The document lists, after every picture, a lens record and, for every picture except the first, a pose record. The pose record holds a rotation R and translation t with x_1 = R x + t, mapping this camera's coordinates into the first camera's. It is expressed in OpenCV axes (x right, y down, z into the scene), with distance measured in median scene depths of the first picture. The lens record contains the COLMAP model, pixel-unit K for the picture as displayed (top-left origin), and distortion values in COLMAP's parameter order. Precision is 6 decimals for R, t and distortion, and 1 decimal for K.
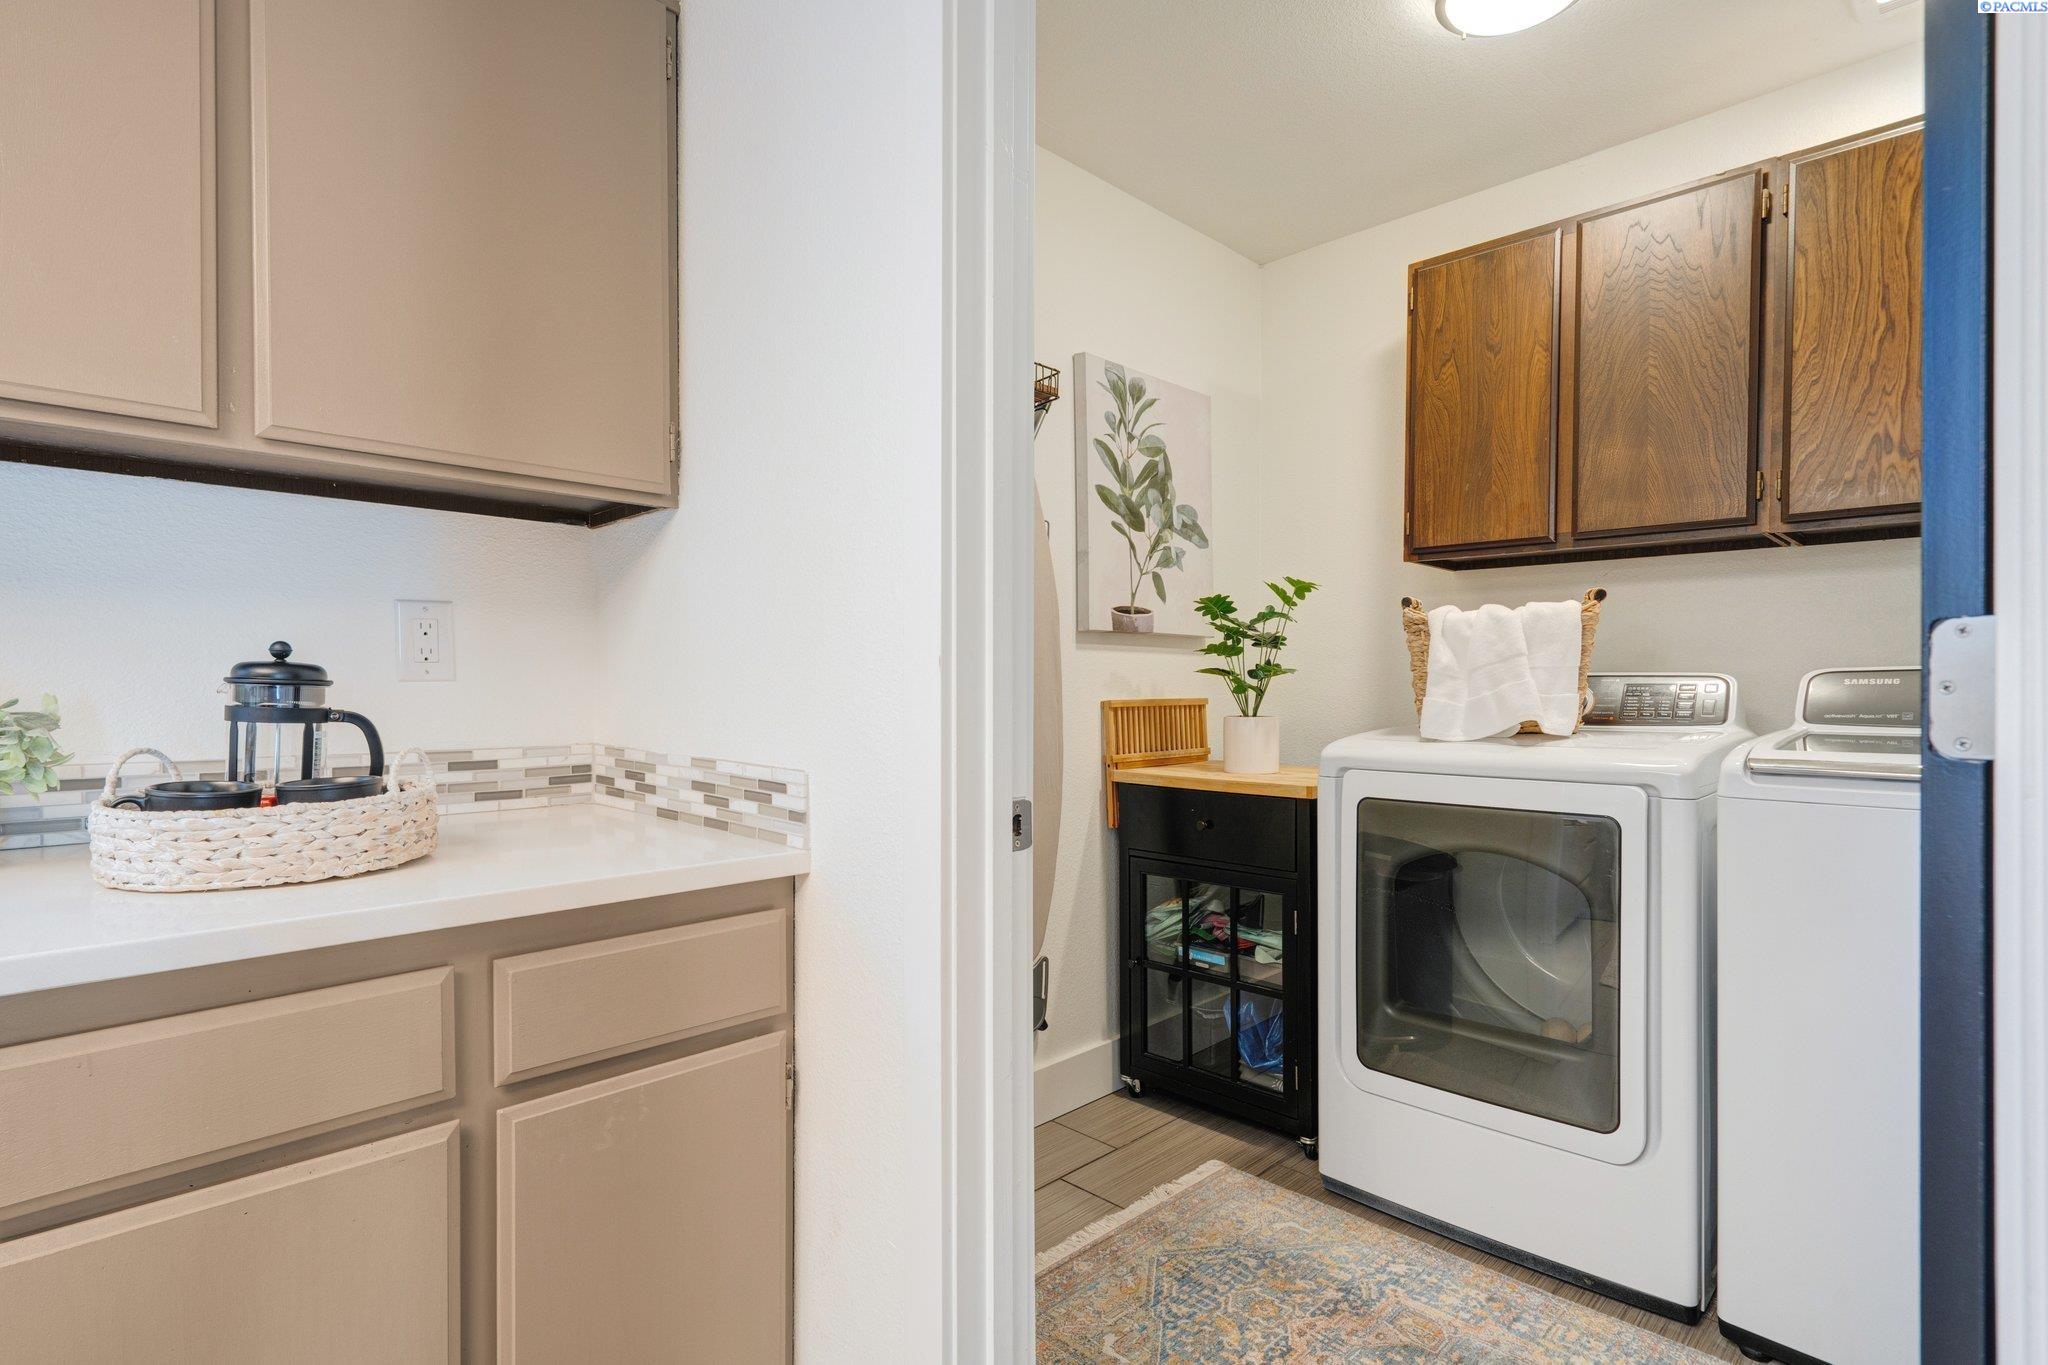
lens RADIAL K [[1022.4, 0, 1002.7], [0, 1022.4, 698.7], [0, 0, 1]] dist [0.002480, 0.000405]
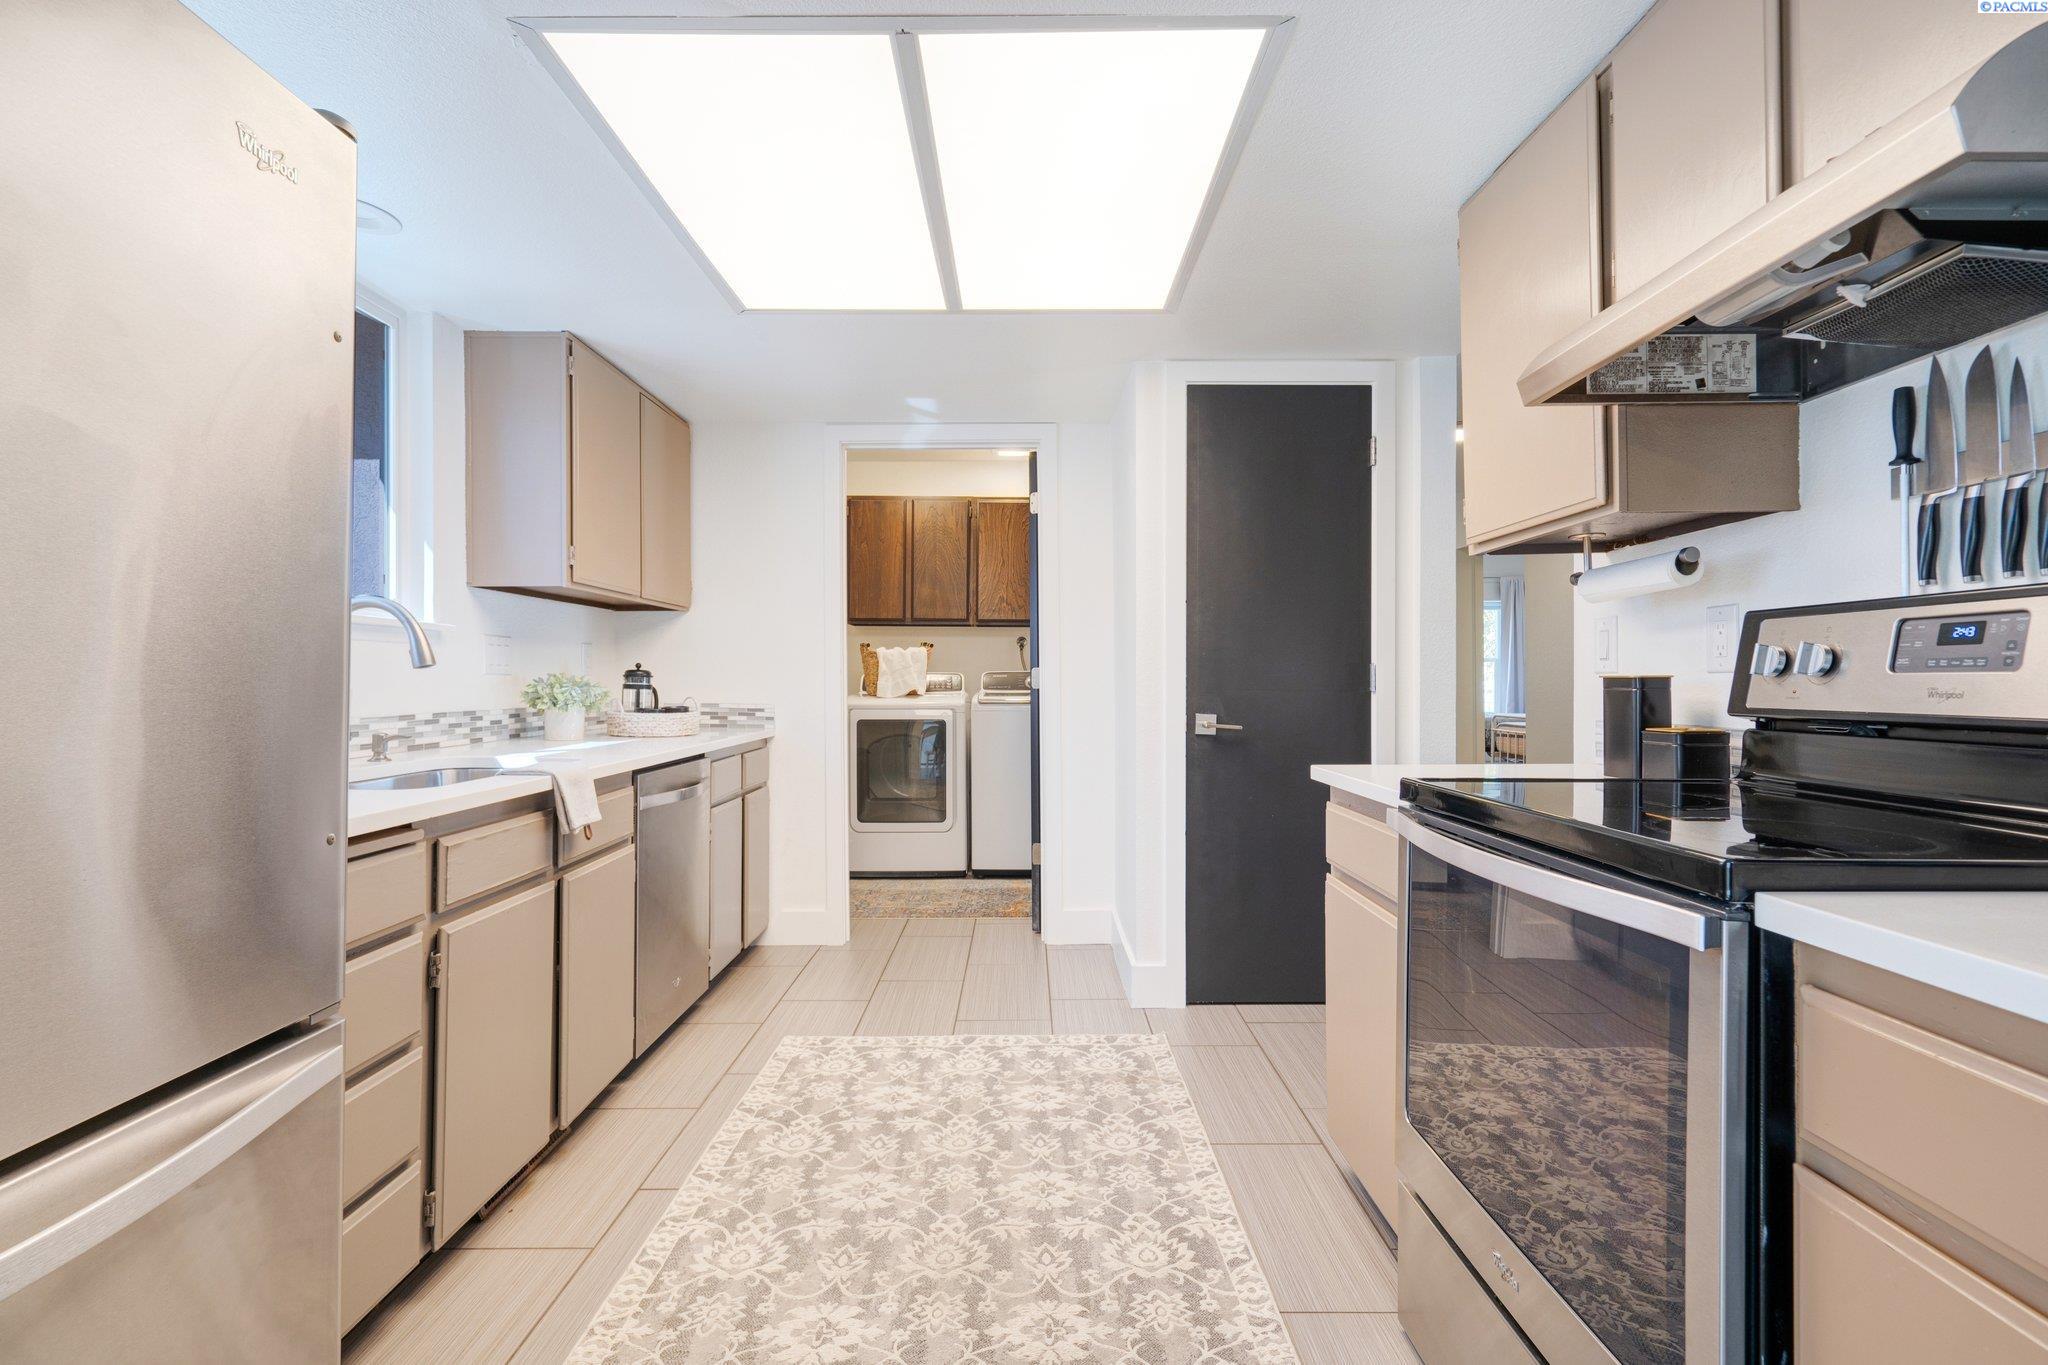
lens RADIAL K [[977.2, 0, 1018.1], [0, 977.2, 677.4], [0, 0, 1]] dist [0.002040, 0.000710]
pose [[0.707519, 0.000308, 0.706694, -1.177625], [0.007199, 0.999945, -0.007644, 0.010267], [-0.706658, 0.010496, 0.707478, -1.107875]]
